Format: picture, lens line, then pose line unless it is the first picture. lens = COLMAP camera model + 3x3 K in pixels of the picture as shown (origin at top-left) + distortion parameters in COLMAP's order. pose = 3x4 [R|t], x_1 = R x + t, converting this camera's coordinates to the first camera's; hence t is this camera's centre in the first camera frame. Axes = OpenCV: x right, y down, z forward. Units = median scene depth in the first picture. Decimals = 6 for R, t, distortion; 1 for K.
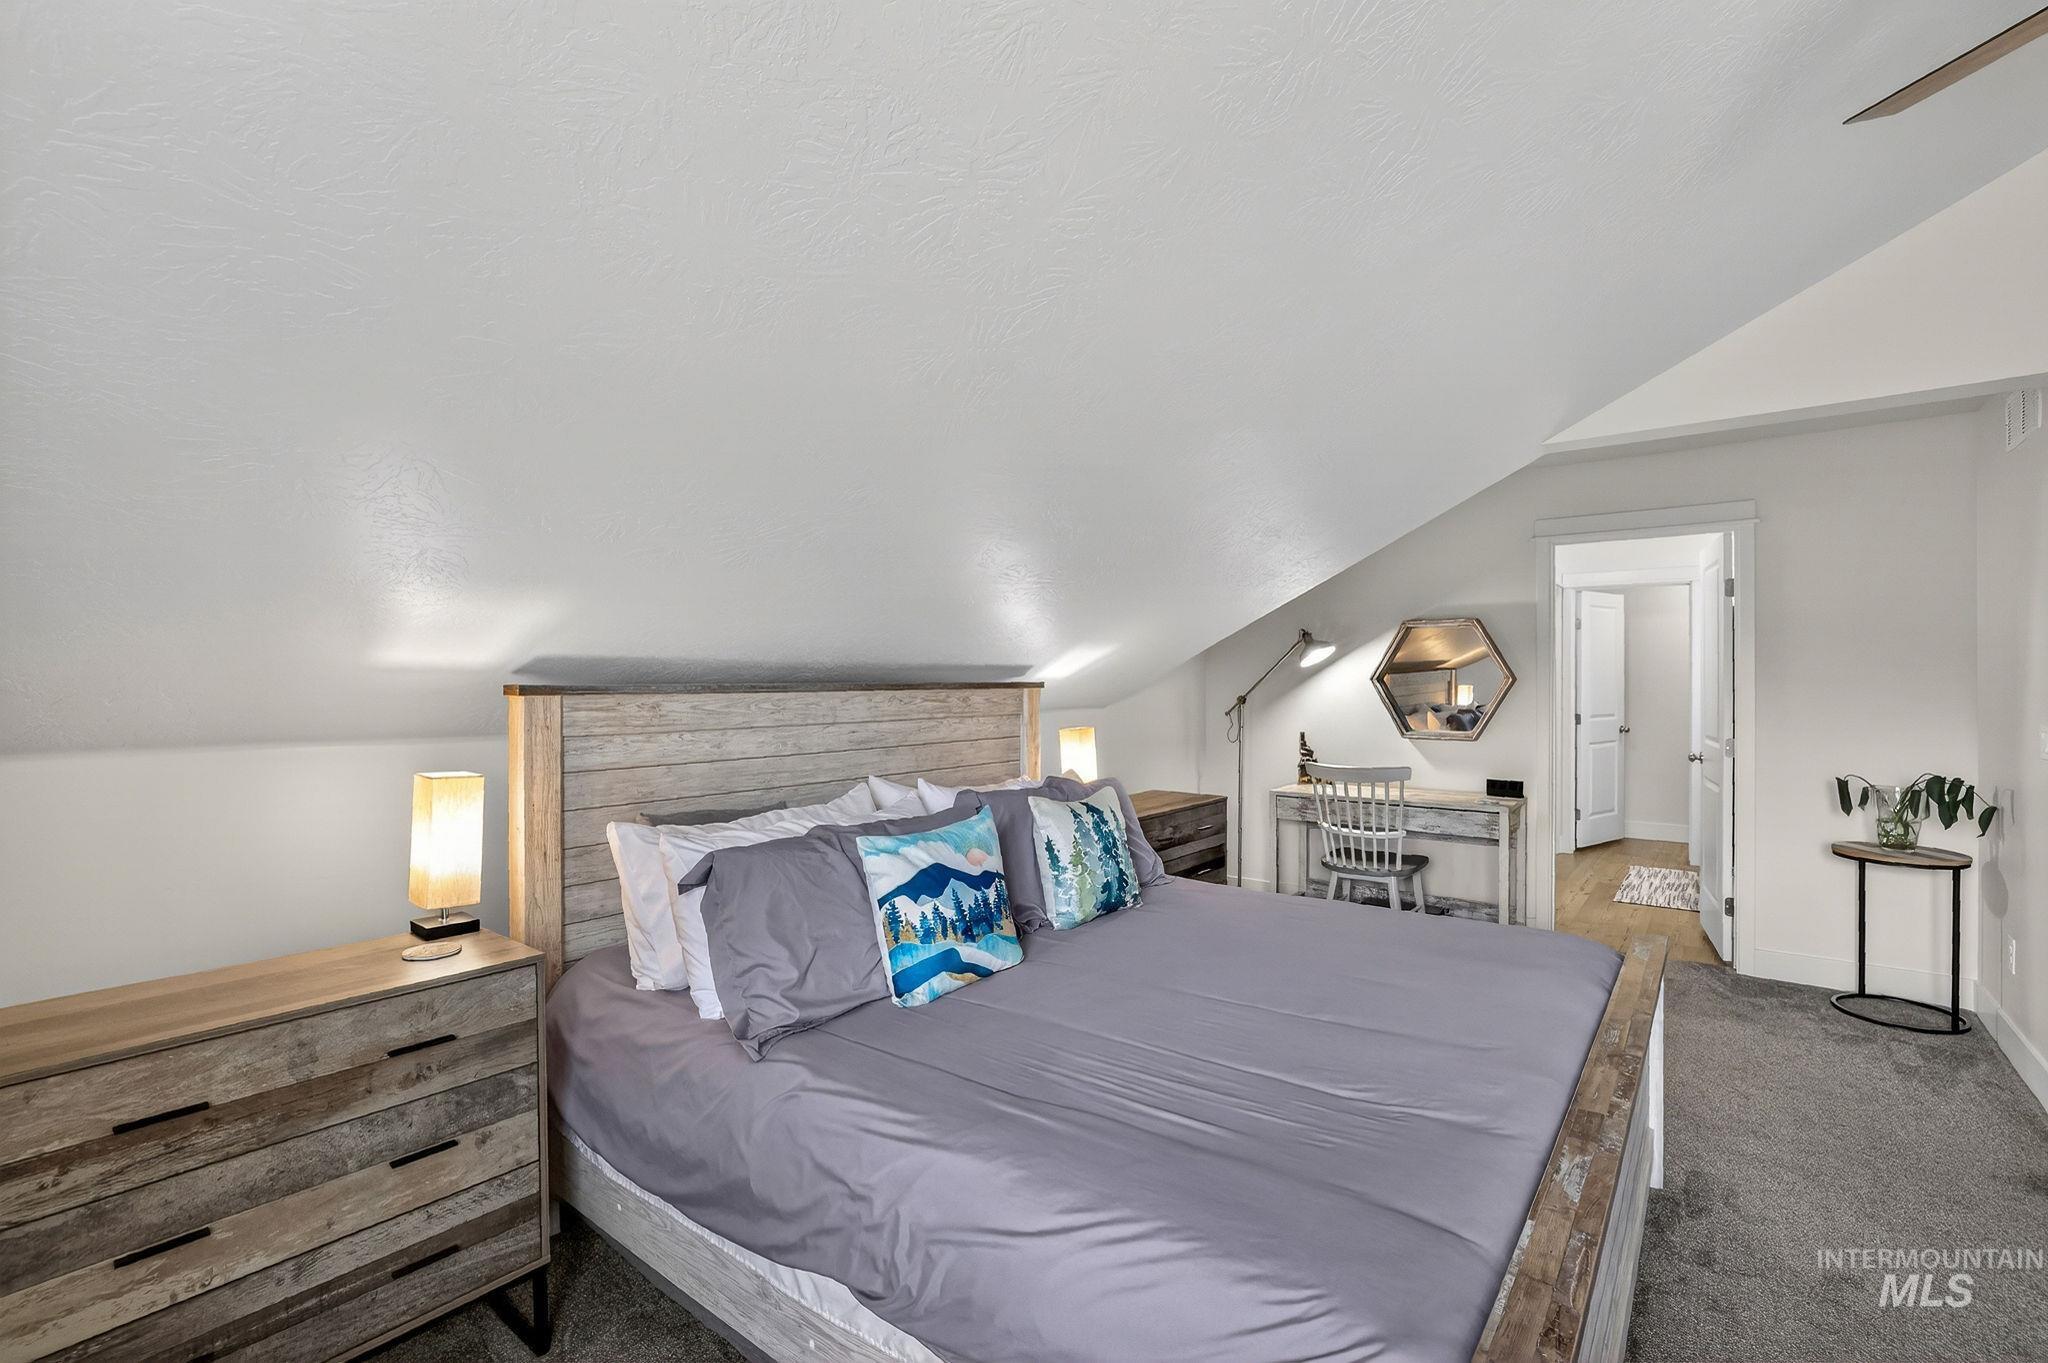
lens RADIAL K [[920.9, 0, 1017.9], [0, 920.9, 685.9], [0, 0, 1]] dist [-0.034883, 0.013589]
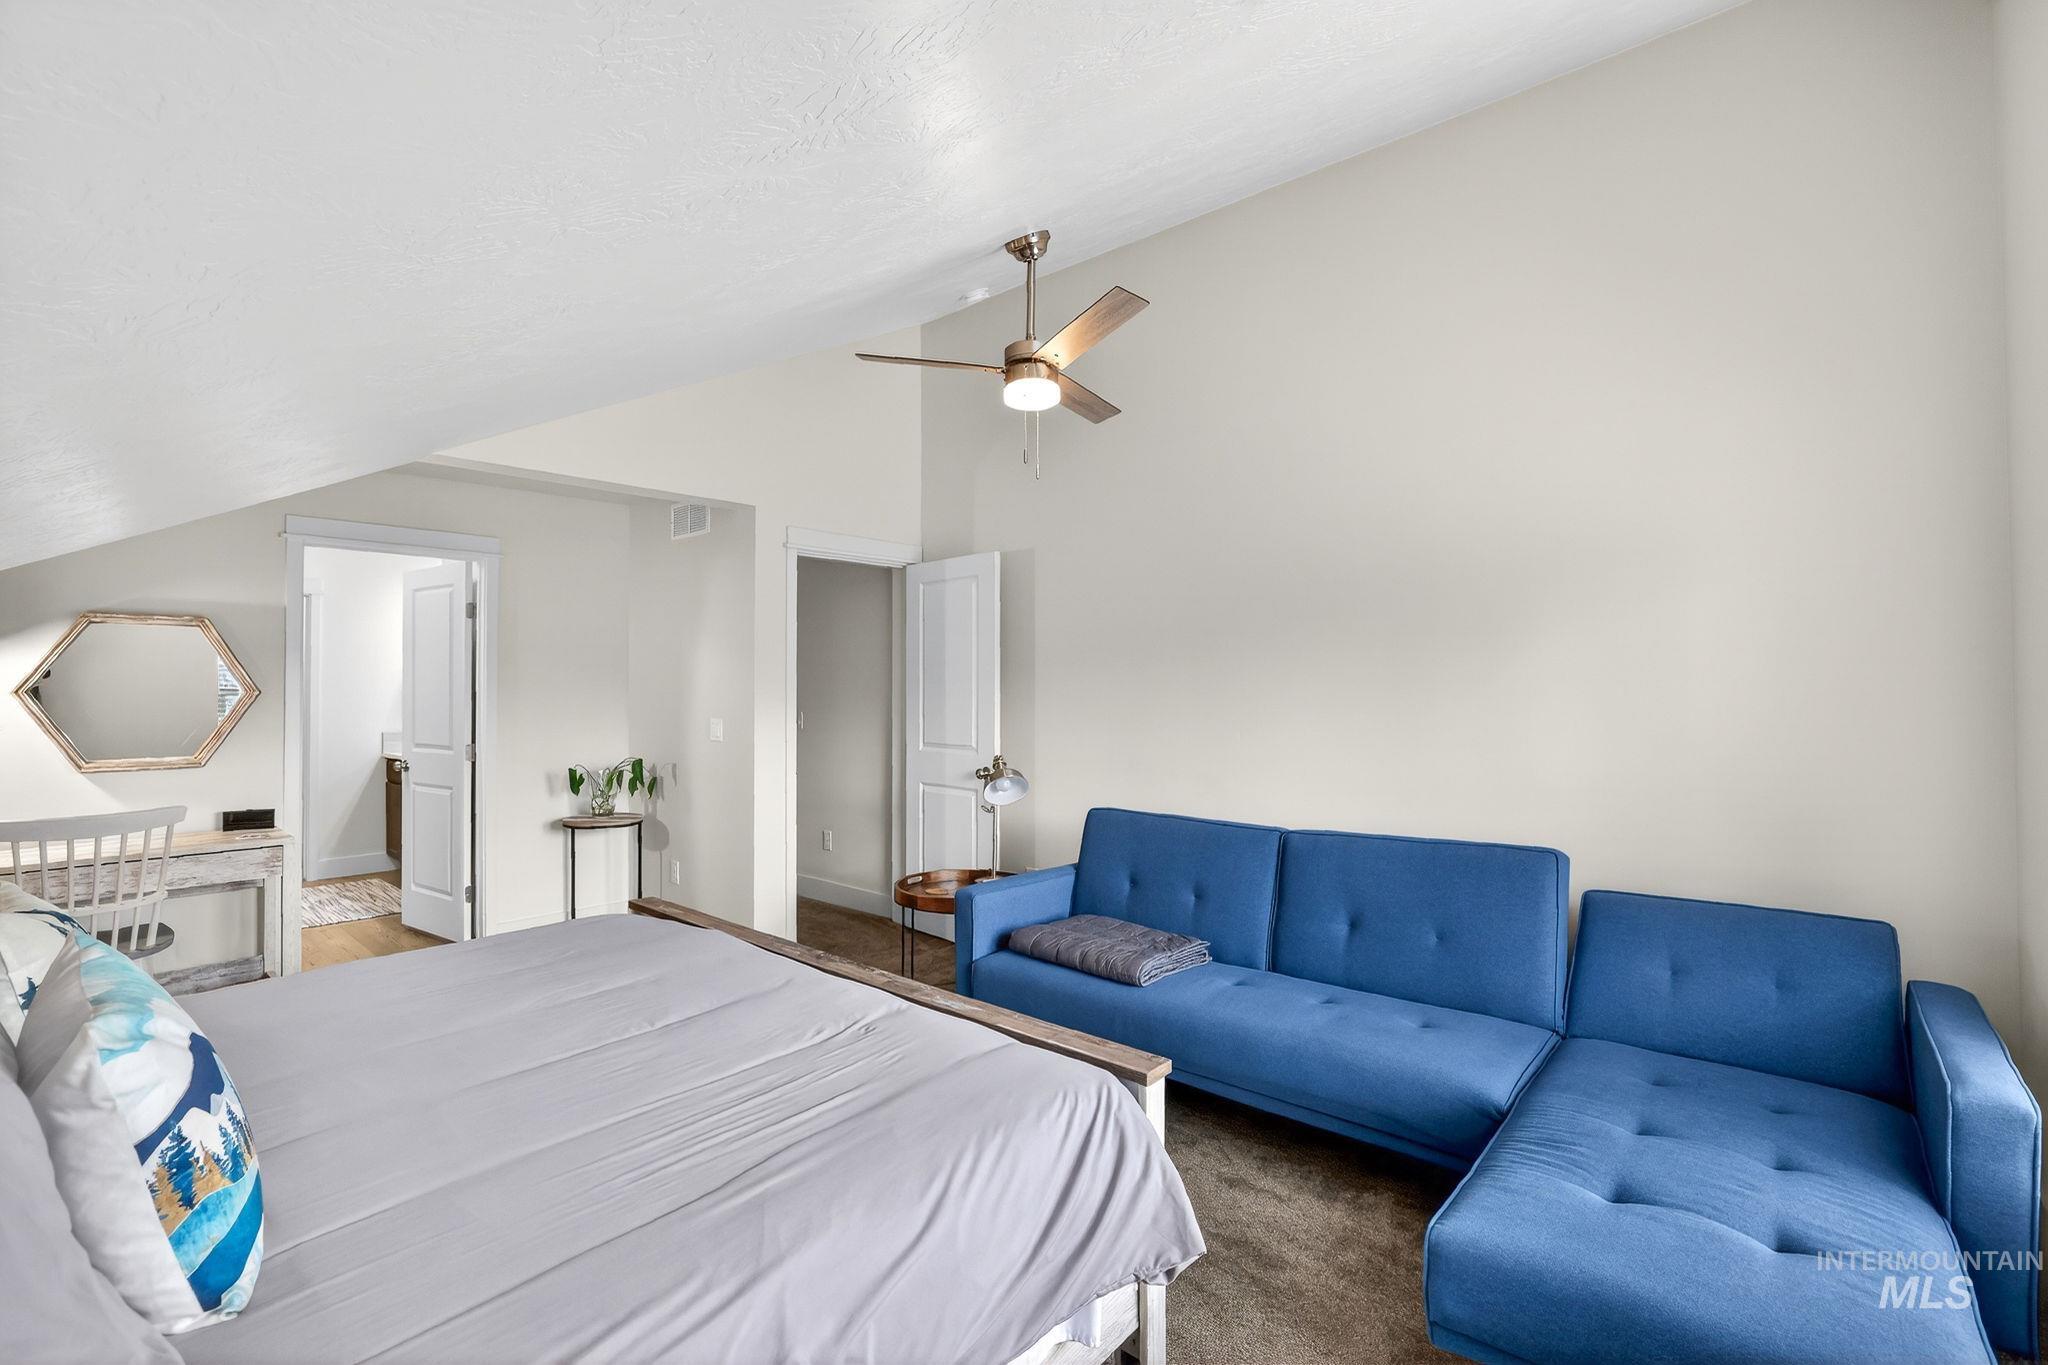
lens RADIAL K [[920.9, 0, 1022.6], [0, 920.9, 686.0], [0, 0, 1]] dist [-0.034883, 0.013589]
pose [[0.031435, 0.006266, 0.999486, -0.399669], [0.011247, 0.999915, -0.006622, 0.000943], [-0.999443, 0.011449, 0.031362, 0.339880]]
